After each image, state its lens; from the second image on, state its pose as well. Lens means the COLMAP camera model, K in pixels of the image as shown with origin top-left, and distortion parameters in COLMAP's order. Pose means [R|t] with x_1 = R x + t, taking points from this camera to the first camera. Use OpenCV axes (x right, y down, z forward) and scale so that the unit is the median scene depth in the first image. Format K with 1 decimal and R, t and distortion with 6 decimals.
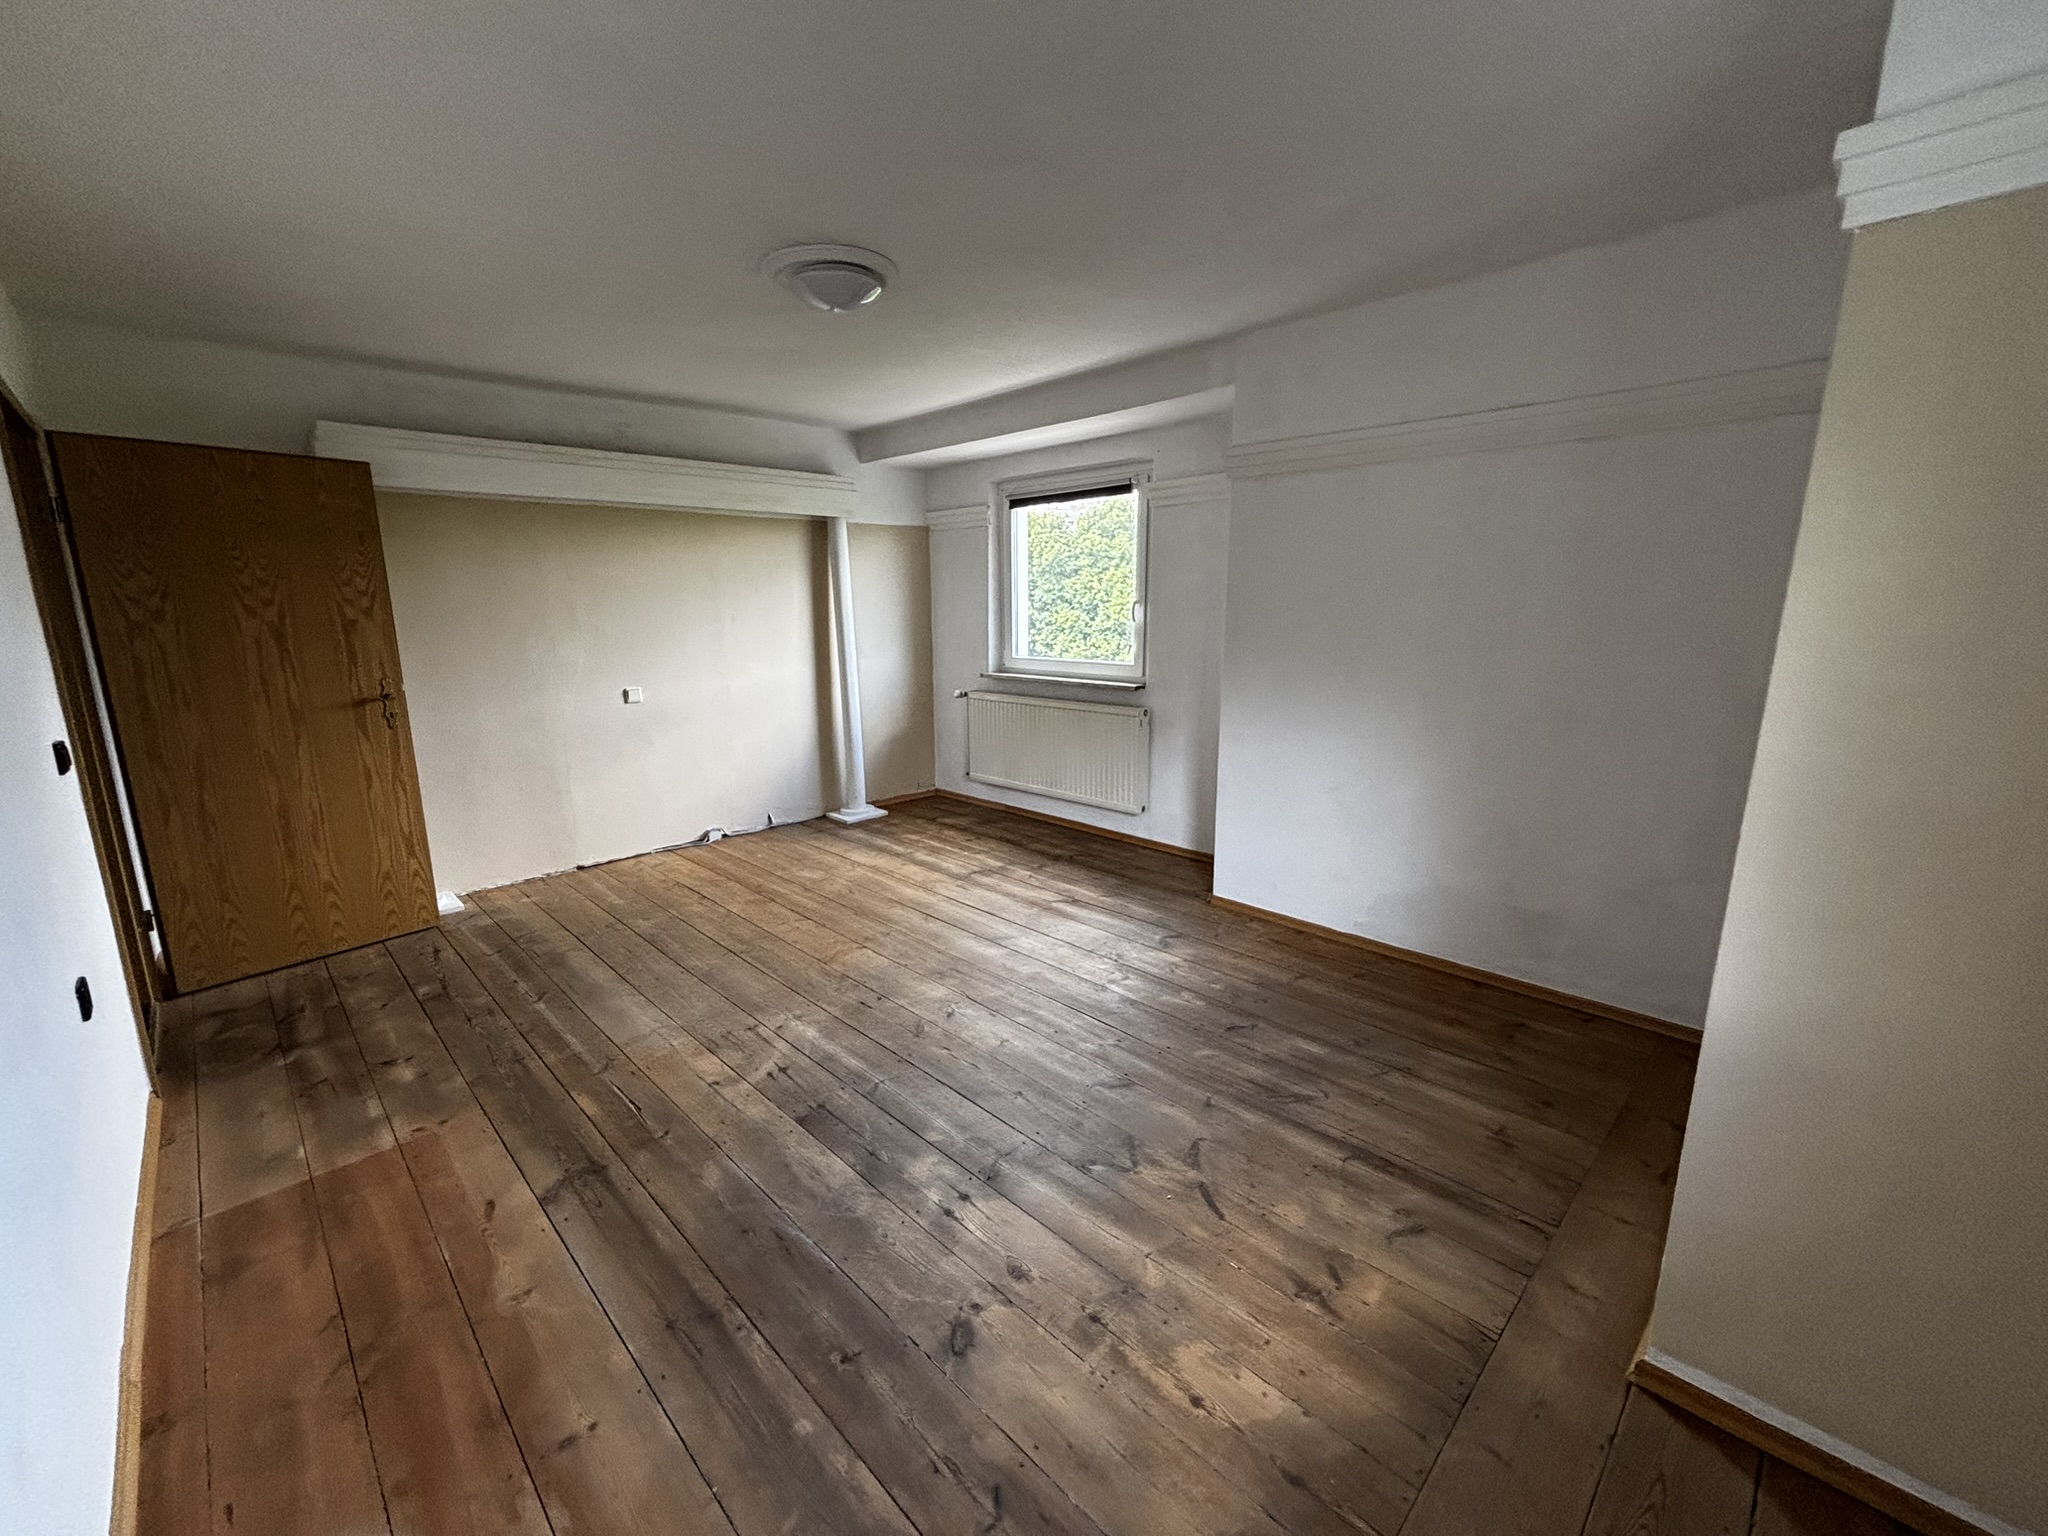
lens RADIAL K [[832.1, 0, 1031.5], [0, 832.1, 768.3], [0, 0, 1]] dist [0.002018, 0.001221]
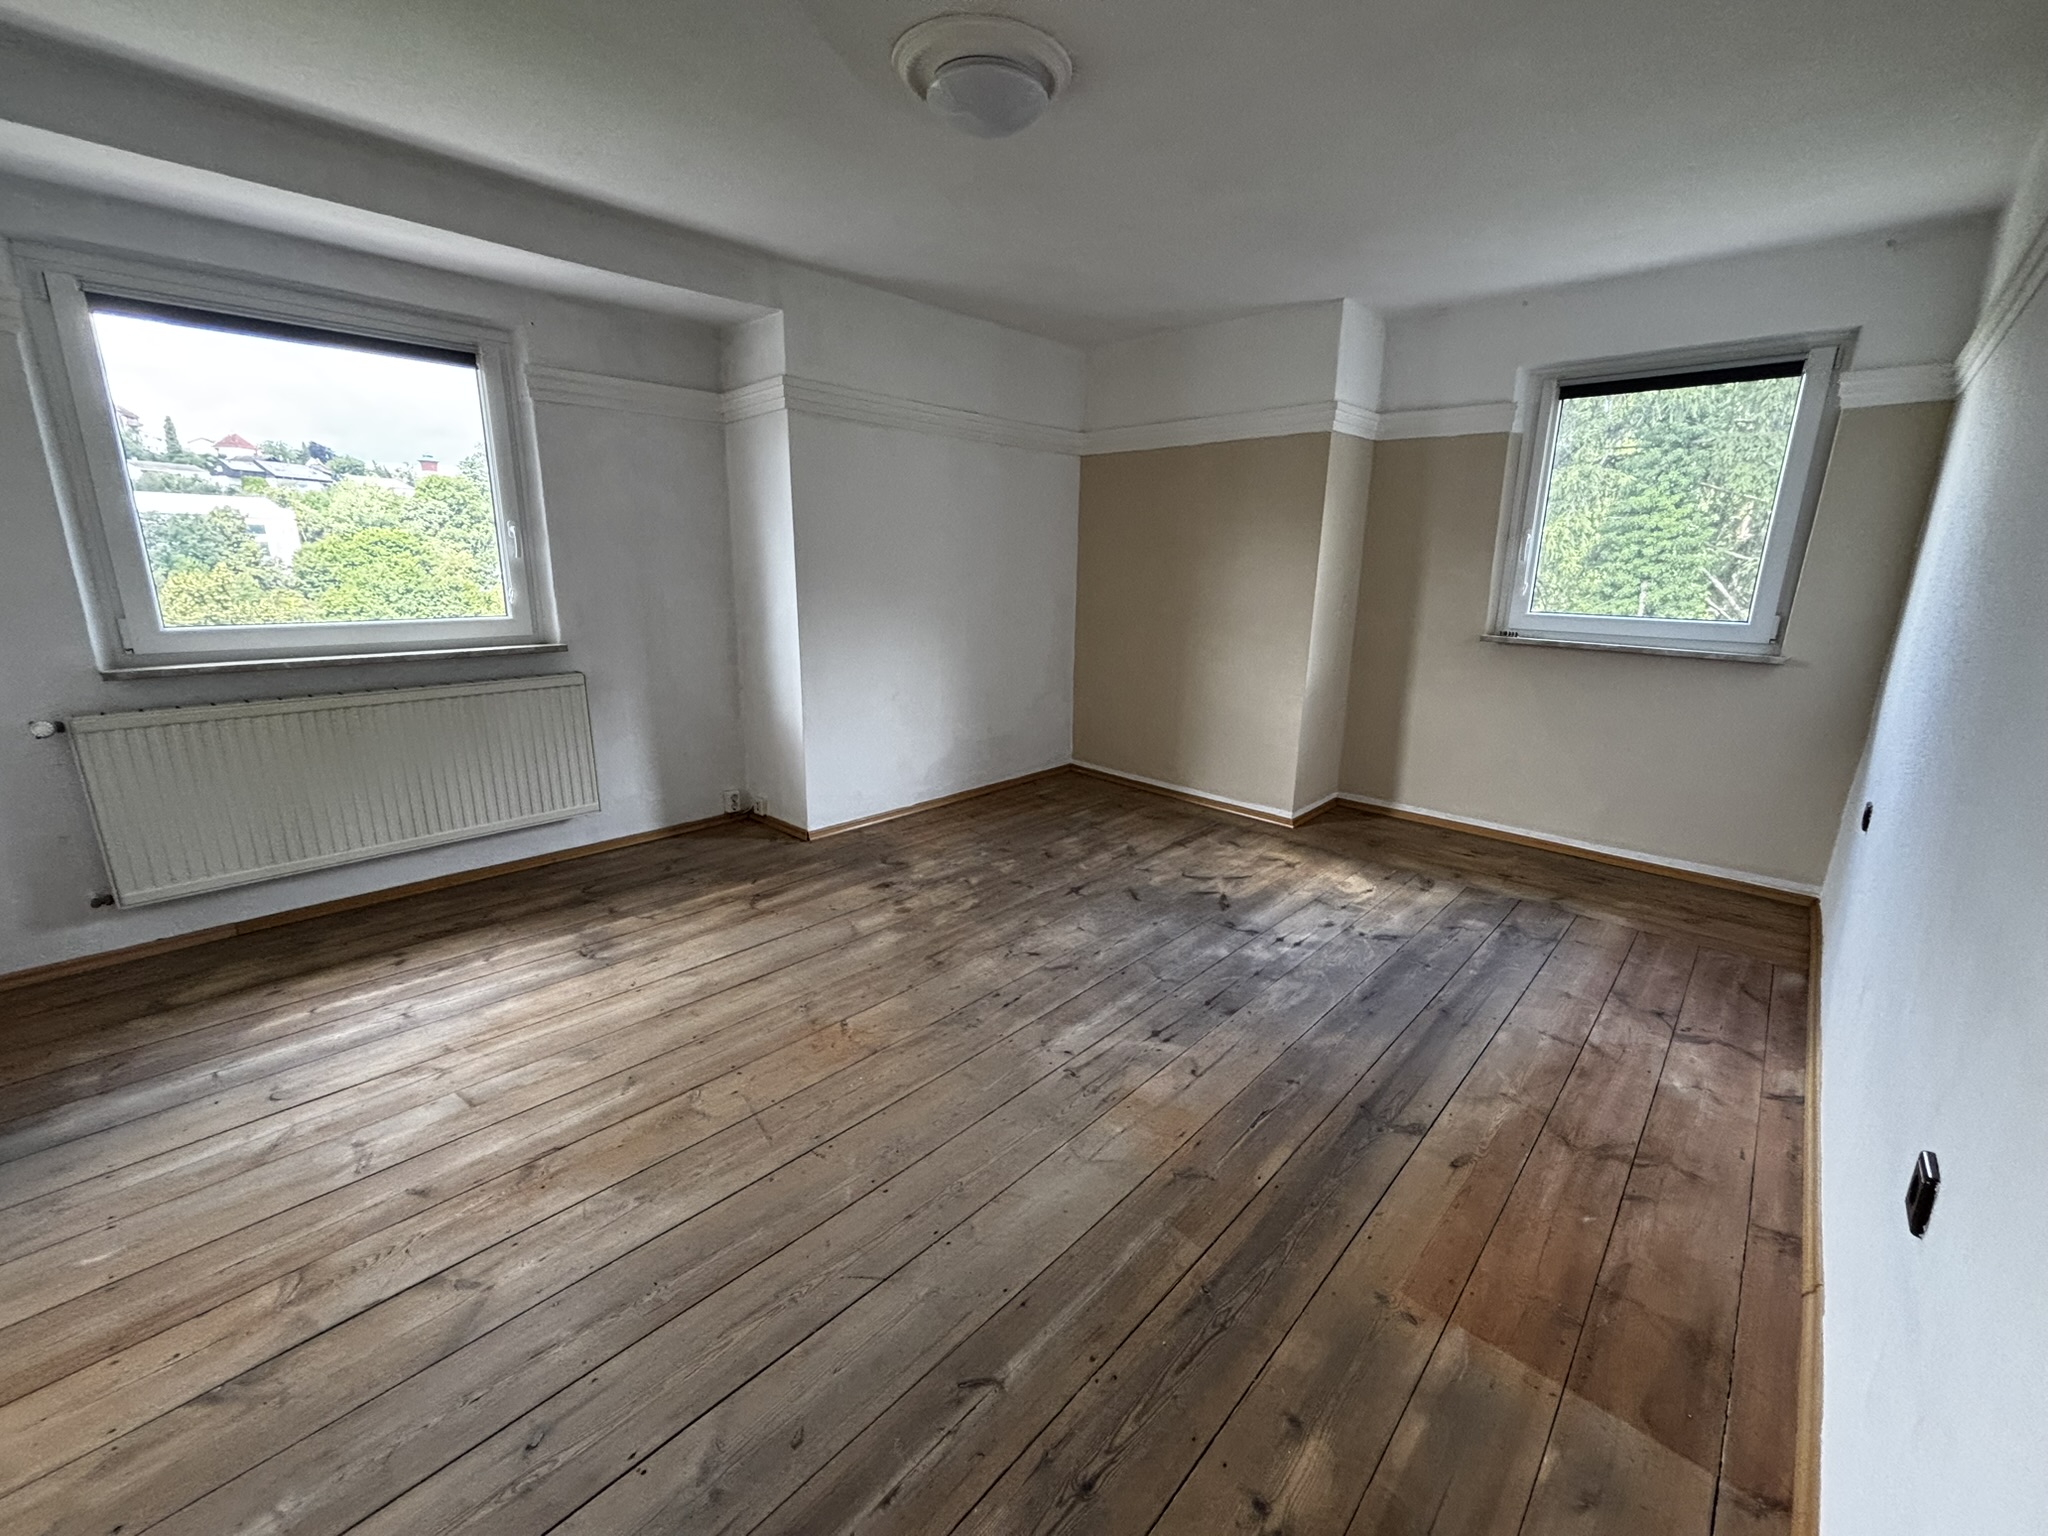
lens RADIAL K [[832.1, 0, 1037.0], [0, 832.1, 759.2], [0, 0, 1]] dist [0.002018, 0.001221]
pose [[-0.039767, -0.227178, 0.973041, -1.031161], [0.190550, 0.954216, 0.230571, -0.150436], [-0.980872, 0.194582, 0.005343, 0.984342]]
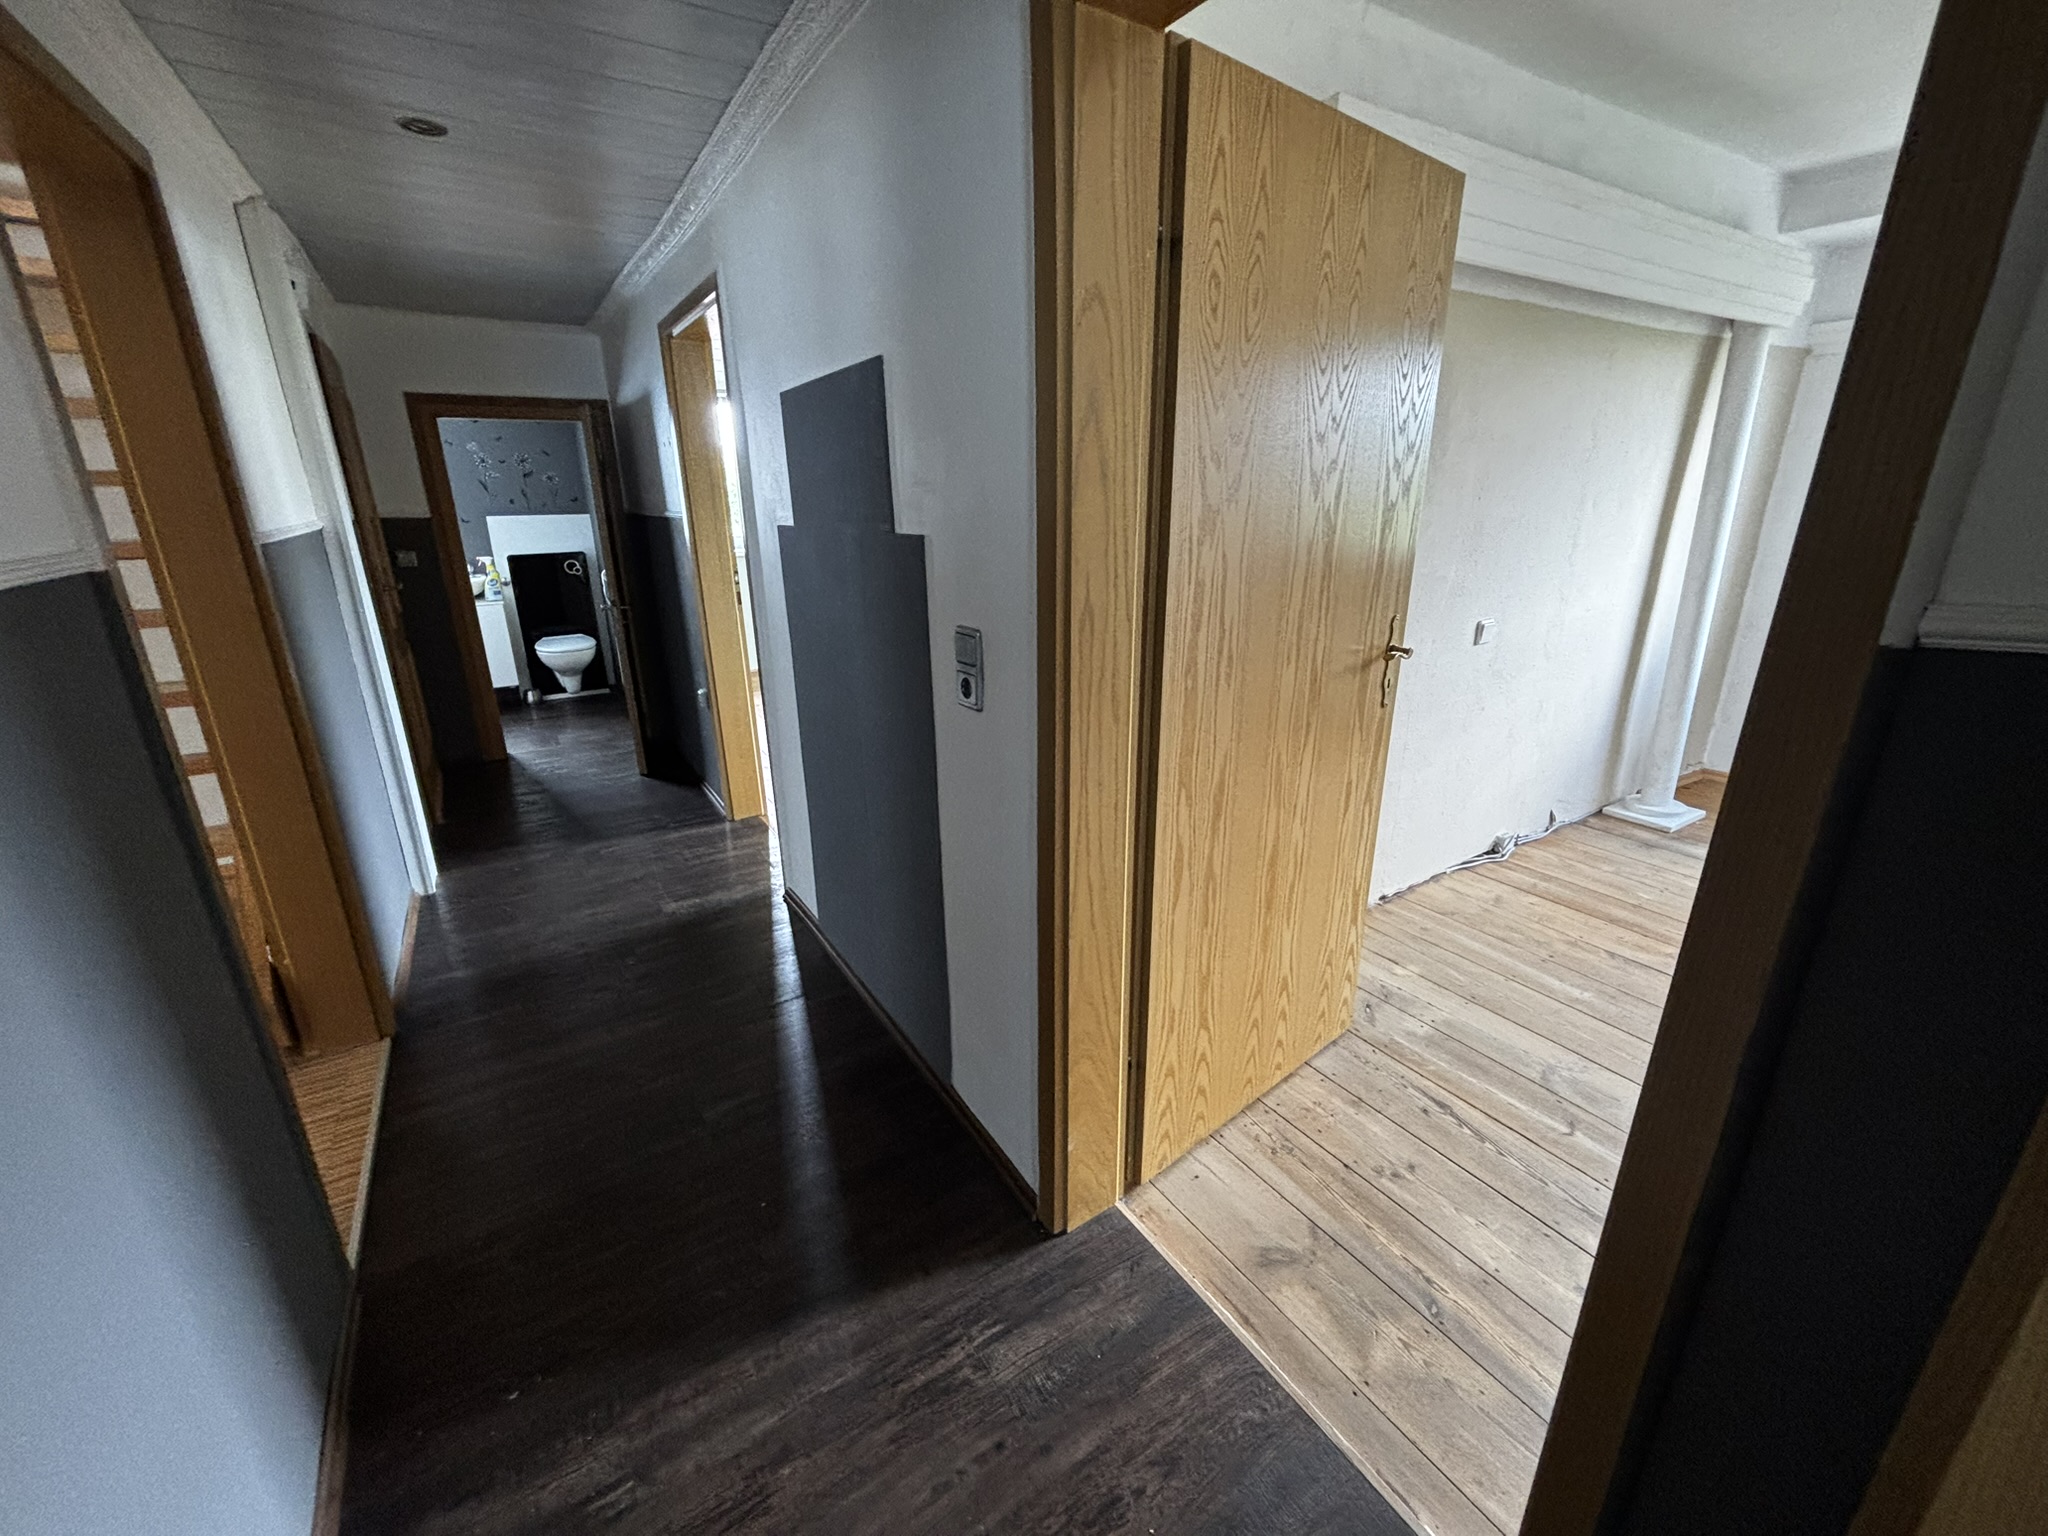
lens RADIAL K [[832.1, 0, 1040.6], [0, 832.1, 770.1], [0, 0, 1]] dist [0.002018, 0.001221]
pose [[0.980059, 0.063464, -0.188298, -1.095428], [-0.038956, 0.990602, 0.131113, -0.087525], [0.194849, -0.121163, 0.973321, 0.519123]]
